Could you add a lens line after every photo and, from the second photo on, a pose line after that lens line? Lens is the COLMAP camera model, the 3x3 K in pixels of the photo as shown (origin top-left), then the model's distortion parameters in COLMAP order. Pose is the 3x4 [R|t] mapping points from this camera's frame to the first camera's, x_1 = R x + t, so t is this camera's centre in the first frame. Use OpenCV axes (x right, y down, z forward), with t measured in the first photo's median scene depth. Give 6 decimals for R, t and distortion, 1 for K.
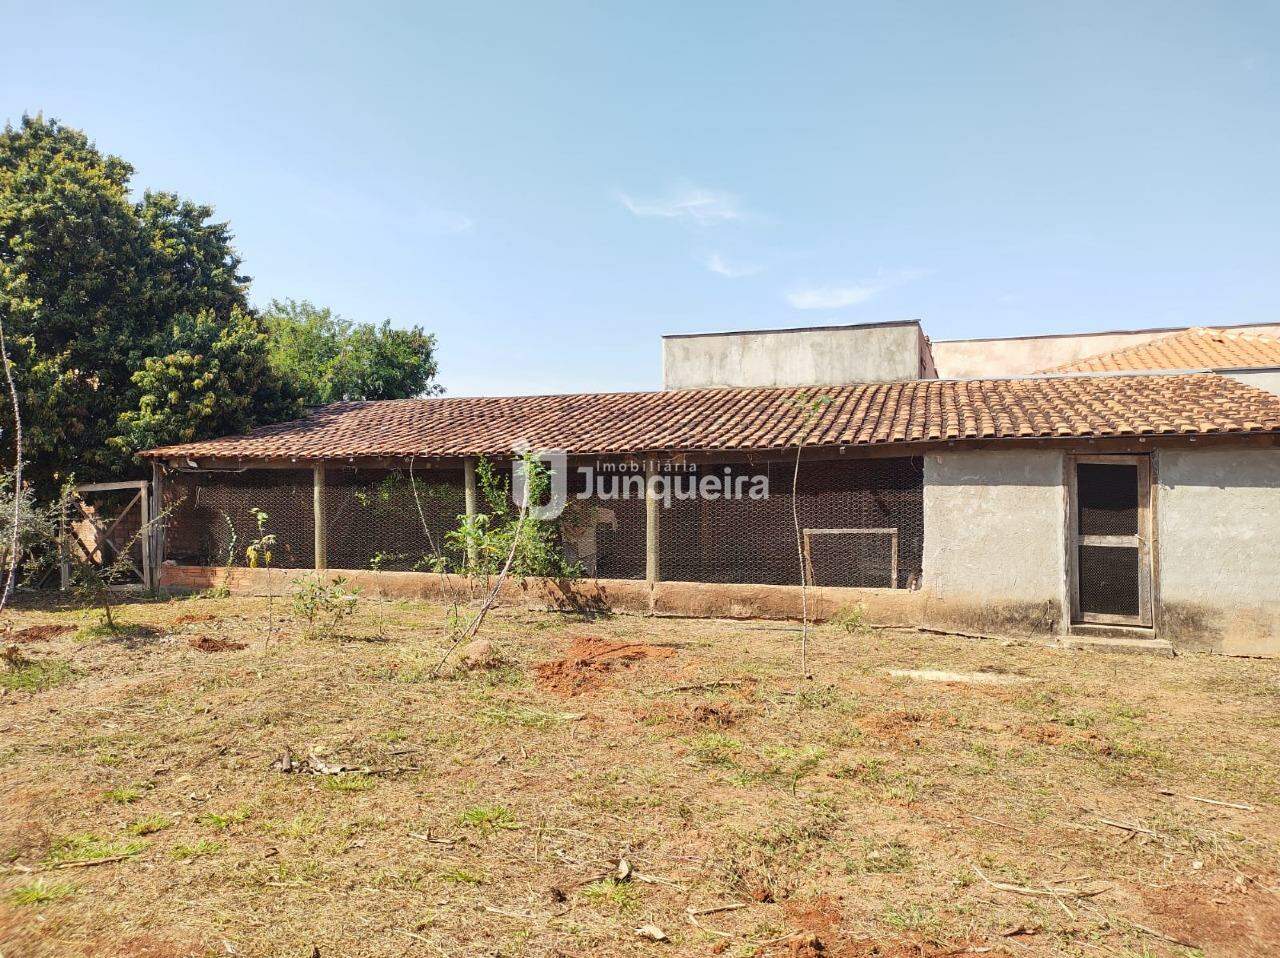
lens RADIAL K [[948.4, 0, 633.6], [0, 948.4, 473.2], [0, 0, 1]] dist [0.049508, -0.047077]
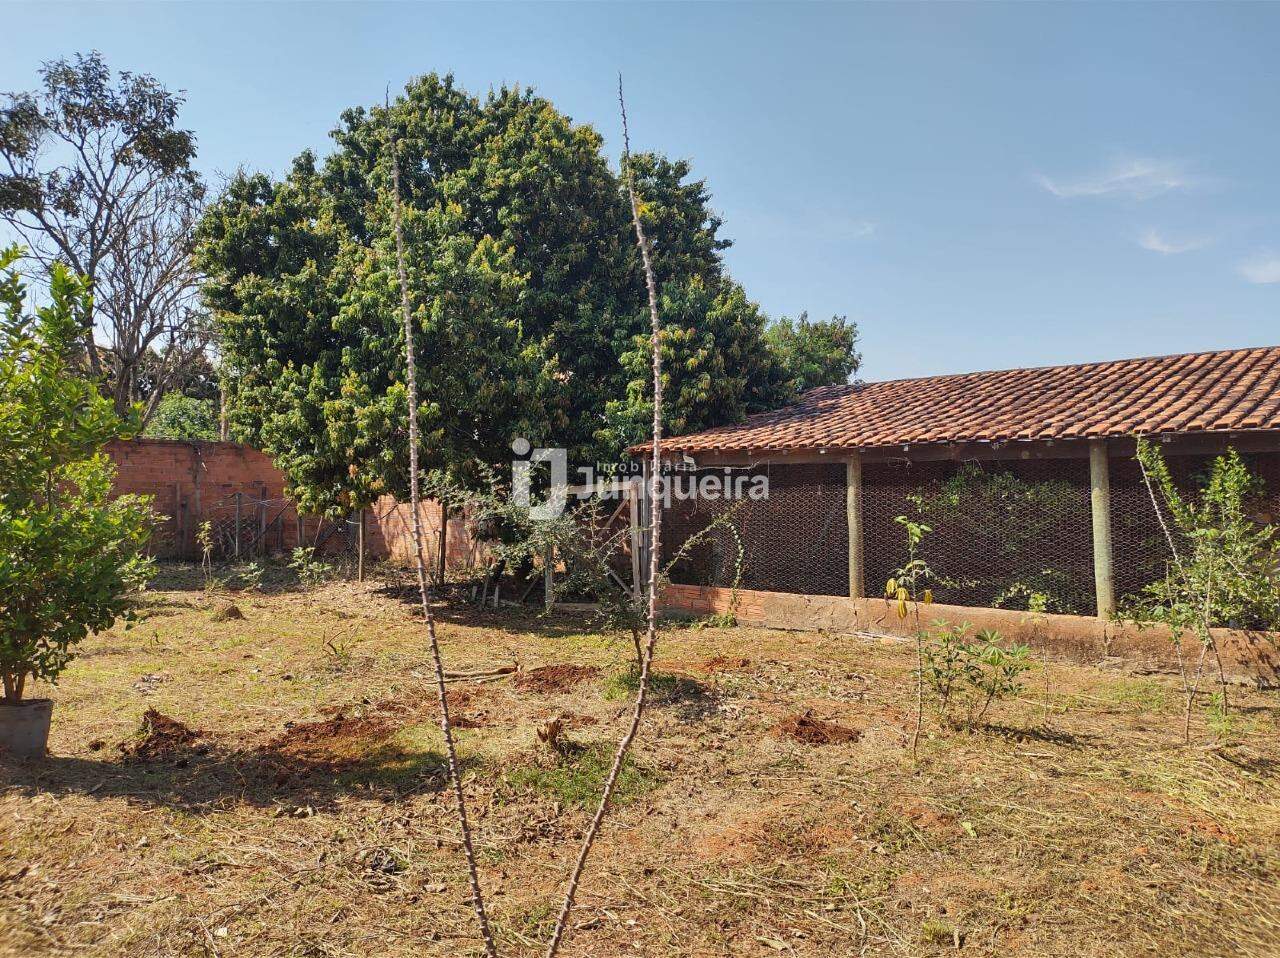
lens RADIAL K [[968.1, 0, 638.6], [0, 968.1, 440.1], [0, 0, 1]] dist [0.050897, 0.000650]
pose [[0.925102, -0.024776, -0.378910, -0.183551], [0.009713, 0.999087, -0.041613, 0.007217], [0.379595, 0.034816, 0.924497, 0.214036]]
